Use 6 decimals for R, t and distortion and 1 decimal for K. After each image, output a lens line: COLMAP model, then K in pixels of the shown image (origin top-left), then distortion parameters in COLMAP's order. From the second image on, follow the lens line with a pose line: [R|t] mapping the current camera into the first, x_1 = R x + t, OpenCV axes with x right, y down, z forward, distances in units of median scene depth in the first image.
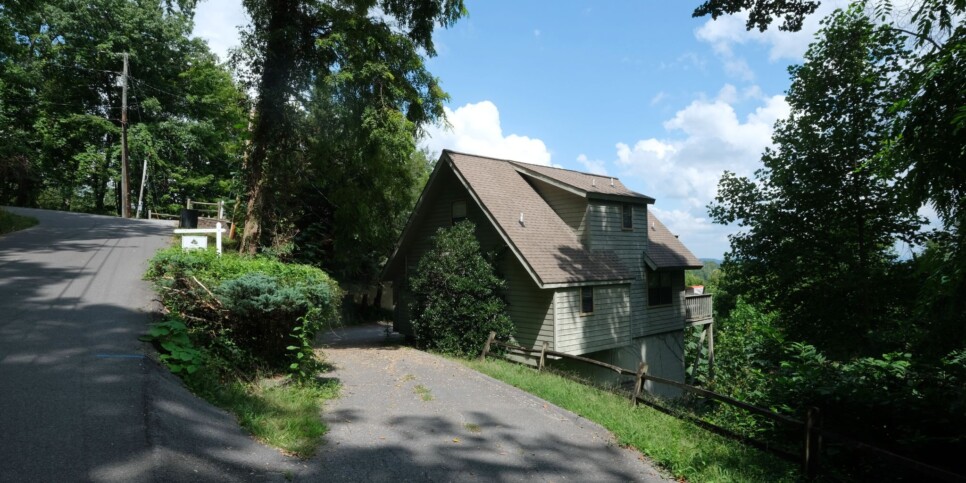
lens RADIAL K [[510.1, 0, 488.7], [0, 510.1, 248.3], [0, 0, 1]] dist [0.002242, 0.000573]
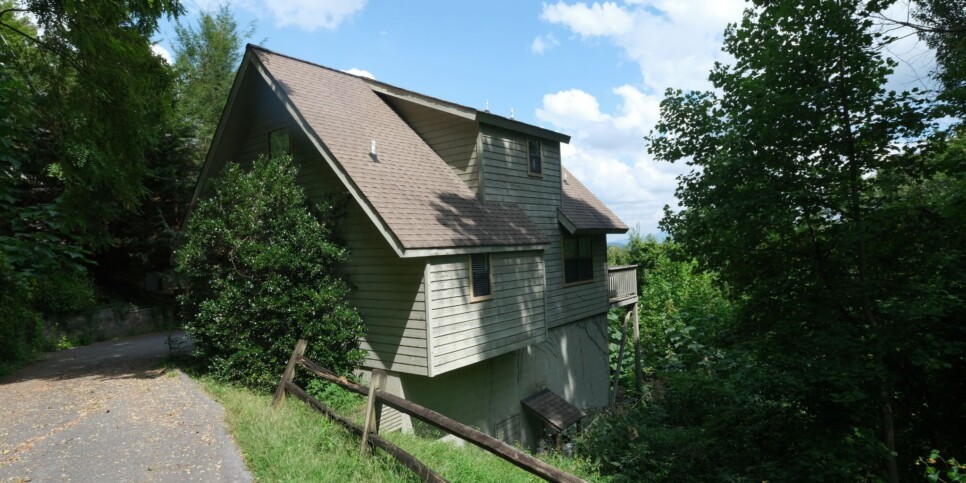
lens RADIAL K [[510.1, 0, 481.7], [0, 510.1, 244.9], [0, 0, 1]] dist [0.002242, 0.000573]
pose [[0.982080, -0.029298, 0.186175, 0.071111], [0.026100, 0.999467, 0.019605, 0.046451], [-0.186650, -0.014394, 0.982321, 0.350366]]
